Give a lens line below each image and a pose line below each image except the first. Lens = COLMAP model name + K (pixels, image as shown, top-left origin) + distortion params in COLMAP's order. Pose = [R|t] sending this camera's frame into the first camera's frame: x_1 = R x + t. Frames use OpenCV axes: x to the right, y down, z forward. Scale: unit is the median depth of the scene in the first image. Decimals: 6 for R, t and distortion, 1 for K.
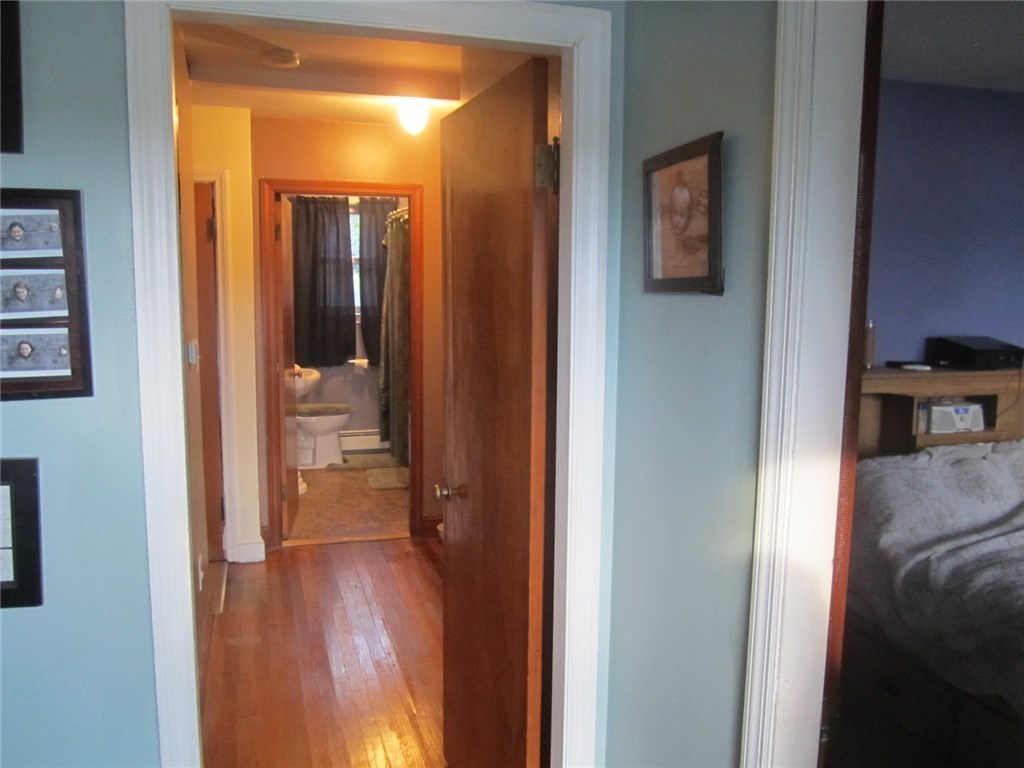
lens RADIAL K [[848.5, 0, 512.0], [0, 848.5, 384.0], [0, 0, 1]] dist [-0.043077, 0.005980]
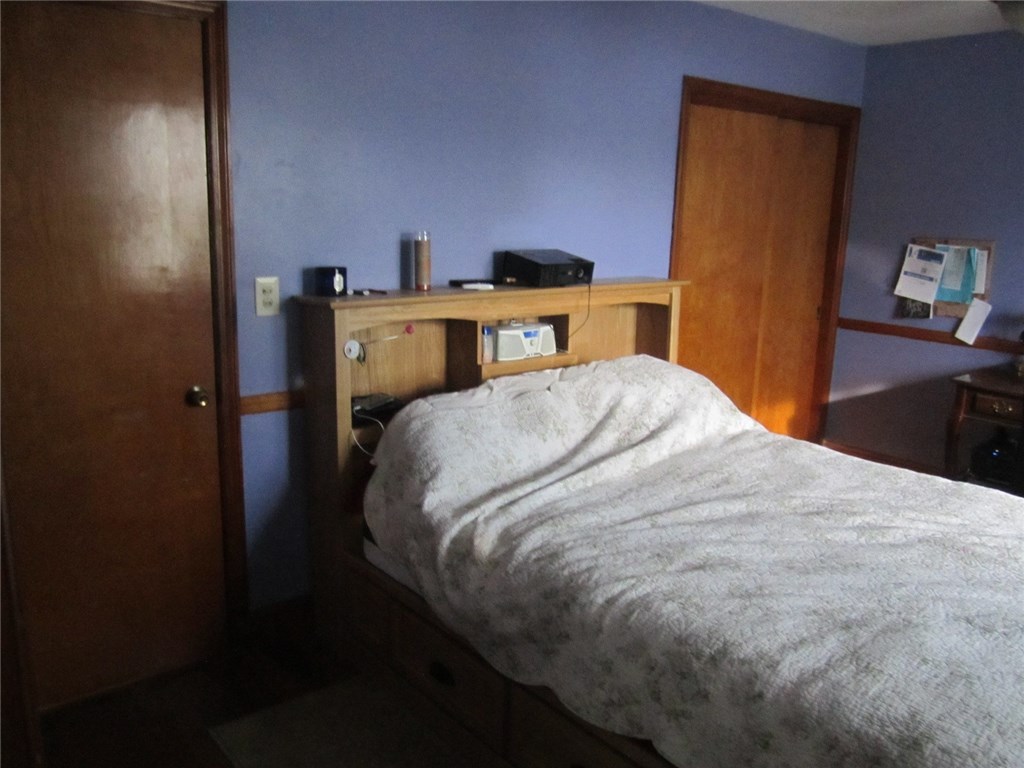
lens RADIAL K [[848.5, 0, 512.0], [0, 848.5, 384.0], [0, 0, 1]] dist [-0.043077, 0.005980]
pose [[0.920232, -0.071624, 0.384763, 0.193684], [0.035945, 0.994424, 0.099144, -0.005869], [-0.389719, -0.077405, 0.917675, 0.205306]]
